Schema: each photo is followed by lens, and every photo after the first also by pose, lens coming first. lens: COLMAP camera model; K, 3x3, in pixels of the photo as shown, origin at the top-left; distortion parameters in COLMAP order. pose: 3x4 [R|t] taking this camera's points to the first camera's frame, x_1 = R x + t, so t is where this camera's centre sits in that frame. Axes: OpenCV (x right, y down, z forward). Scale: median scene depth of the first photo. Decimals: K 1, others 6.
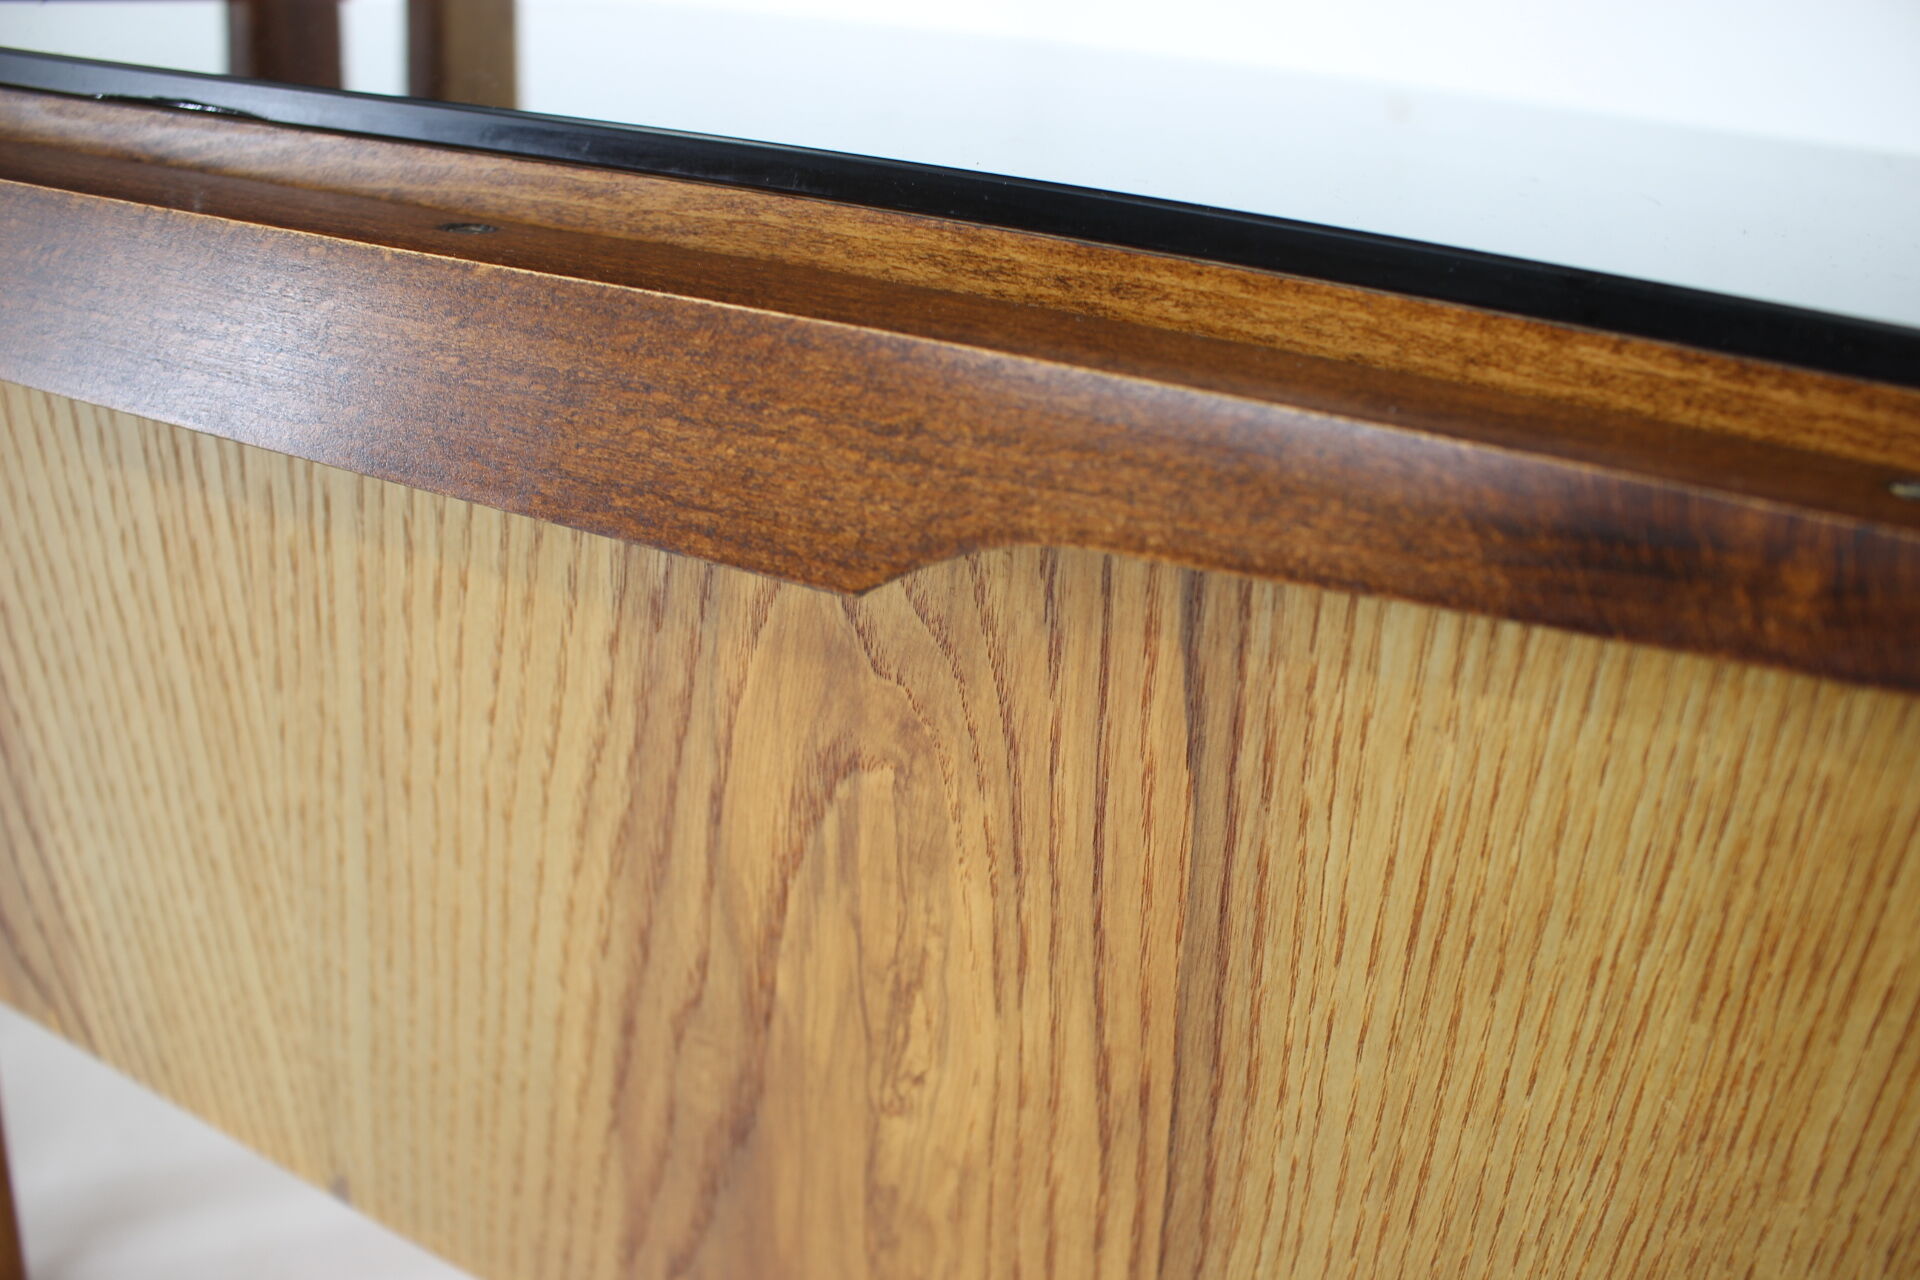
lens RADIAL K [[1553.1, 0, 977.7], [0, 1553.1, 646.1], [0, 0, 1]] dist [-0.152310, 0.101543]
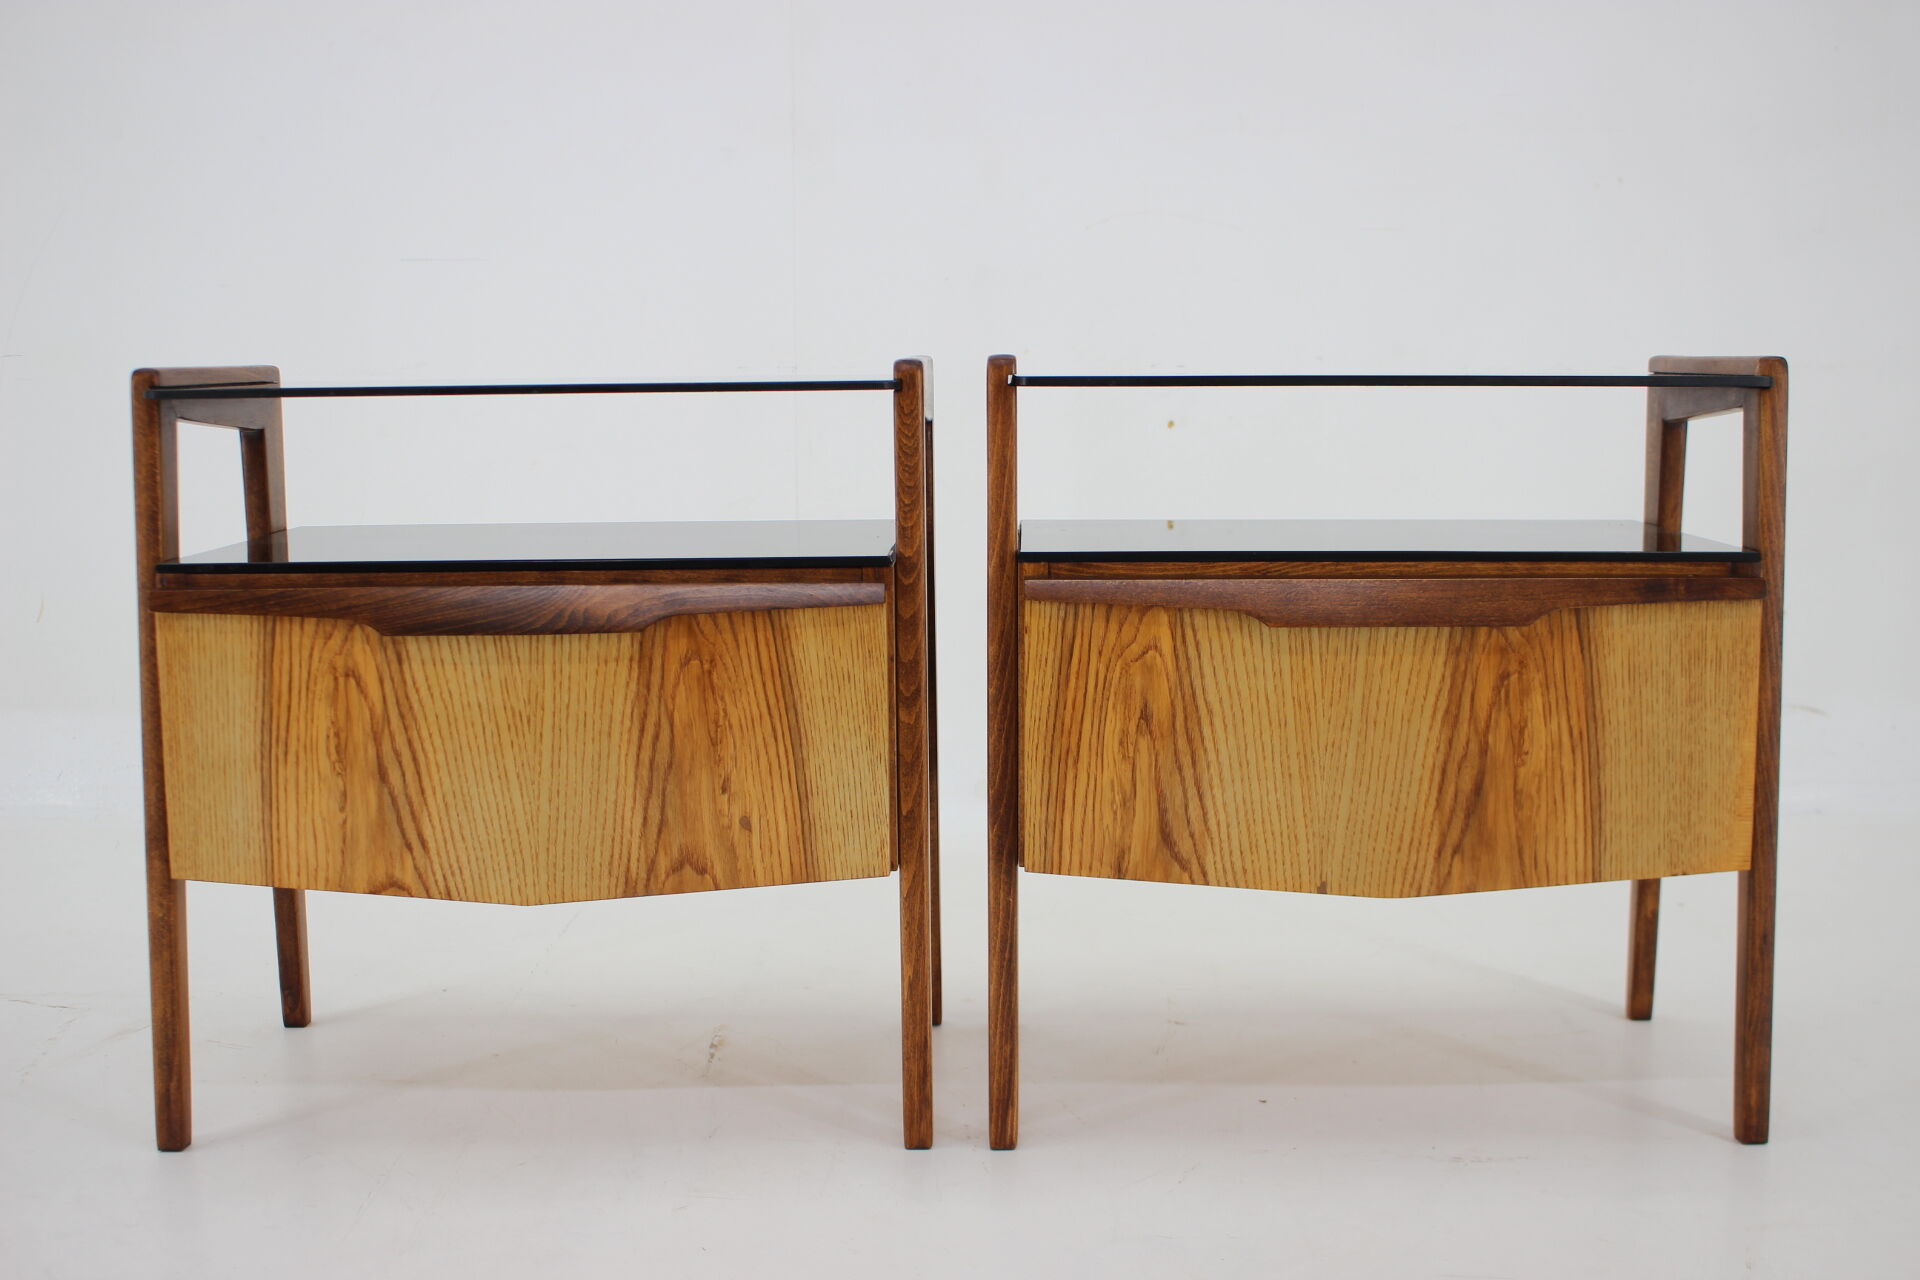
lens RADIAL K [[2377.0, 0, 953.1], [0, 2377.0, 653.7], [0, 0, 1]] dist [-0.058171, 0.000000]
pose [[0.914869, -0.127921, 0.382951, -4.113355], [0.234300, 0.940648, -0.245528, 1.305661], [-0.328814, 0.314351, 0.890542, -4.570863]]
